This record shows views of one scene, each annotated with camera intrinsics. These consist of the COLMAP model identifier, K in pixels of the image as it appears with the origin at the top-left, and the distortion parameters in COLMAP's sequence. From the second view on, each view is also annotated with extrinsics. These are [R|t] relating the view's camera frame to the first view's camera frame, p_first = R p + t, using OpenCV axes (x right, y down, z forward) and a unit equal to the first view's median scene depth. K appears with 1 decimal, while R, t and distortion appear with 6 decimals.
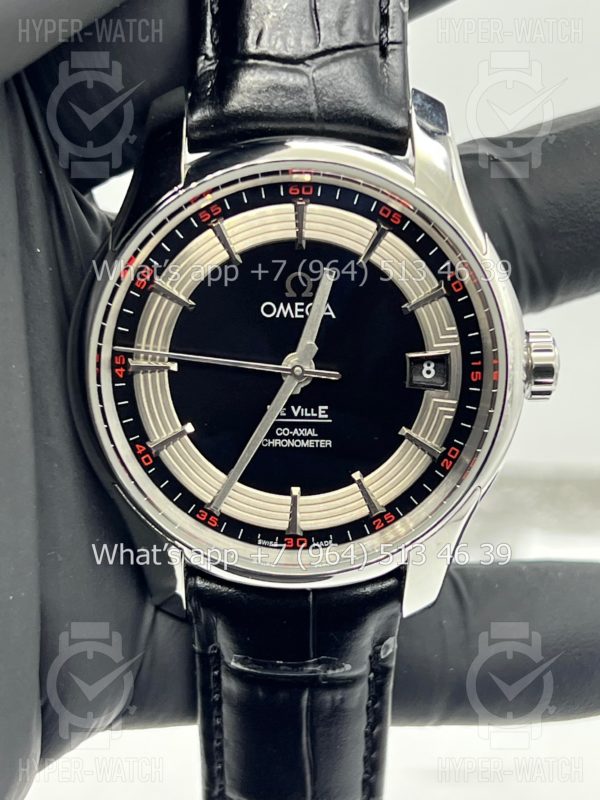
lens RADIAL K [[1826.6, 0, 295.7], [0, 1826.6, 387.8], [0, 0, 1]] dist [0.153073, 0.000000]
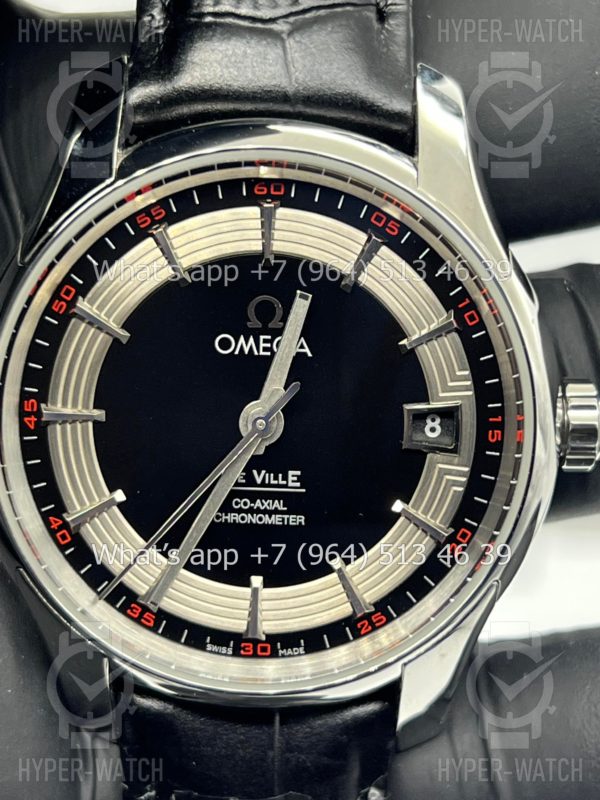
lens RADIAL K [[1826.6, 0, 299.5], [0, 1826.6, 401.1], [0, 0, 1]] dist [0.153073, 0.000000]
pose [[0.999418, 0.018887, -0.028409, 0.038451], [-0.019883, 0.999182, -0.035216, 0.007580], [0.027720, 0.035761, 0.998976, 0.232675]]
